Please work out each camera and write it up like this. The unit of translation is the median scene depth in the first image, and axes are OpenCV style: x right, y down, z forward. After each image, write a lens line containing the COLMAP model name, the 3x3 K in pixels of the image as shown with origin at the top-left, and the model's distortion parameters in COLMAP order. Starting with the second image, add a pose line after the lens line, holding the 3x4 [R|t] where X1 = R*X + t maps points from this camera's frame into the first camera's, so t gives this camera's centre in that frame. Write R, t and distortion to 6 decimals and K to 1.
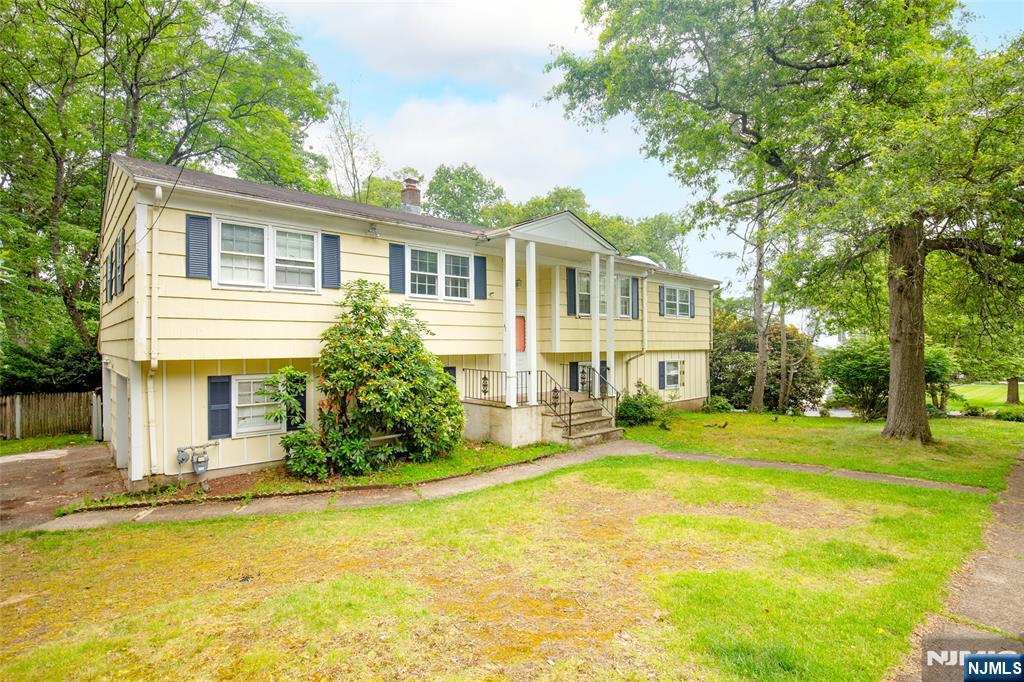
lens RADIAL K [[512.1, 0, 512.0], [0, 512.1, 341.0], [0, 0, 1]] dist [-0.019440, 0.000303]
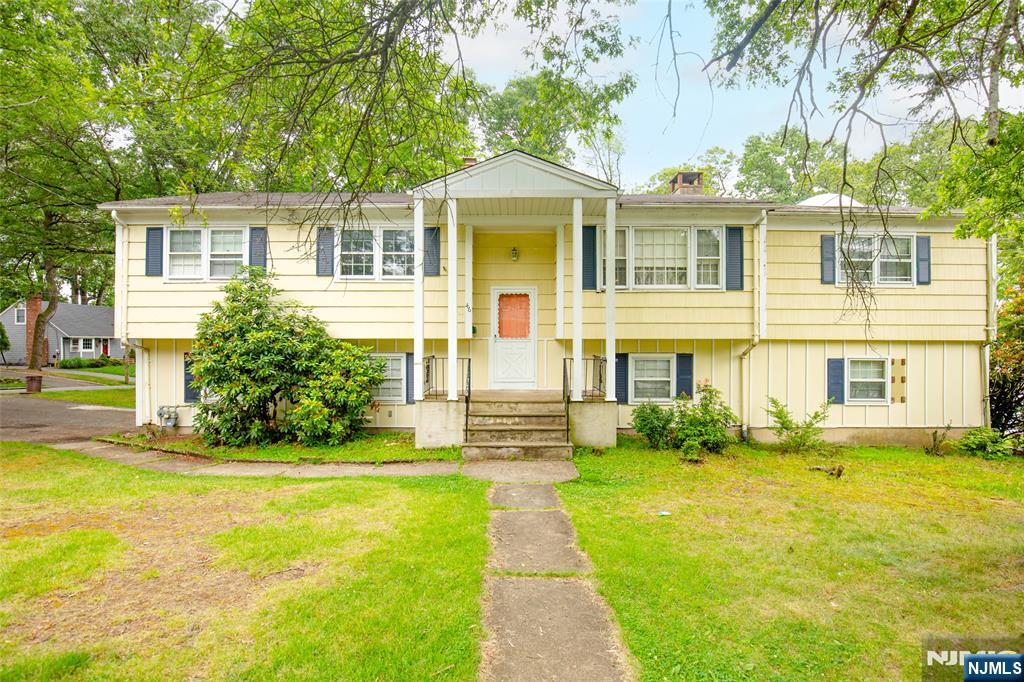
lens RADIAL K [[534.5, 0, 512.0], [0, 534.5, 341.0], [0, 0, 1]] dist [-0.027048, -0.000385]
pose [[0.743569, 0.001054, -0.668658, 0.722074], [-0.000376, 0.999999, 0.001158, 0.031256], [0.668659, -0.000610, 0.743569, 0.458019]]
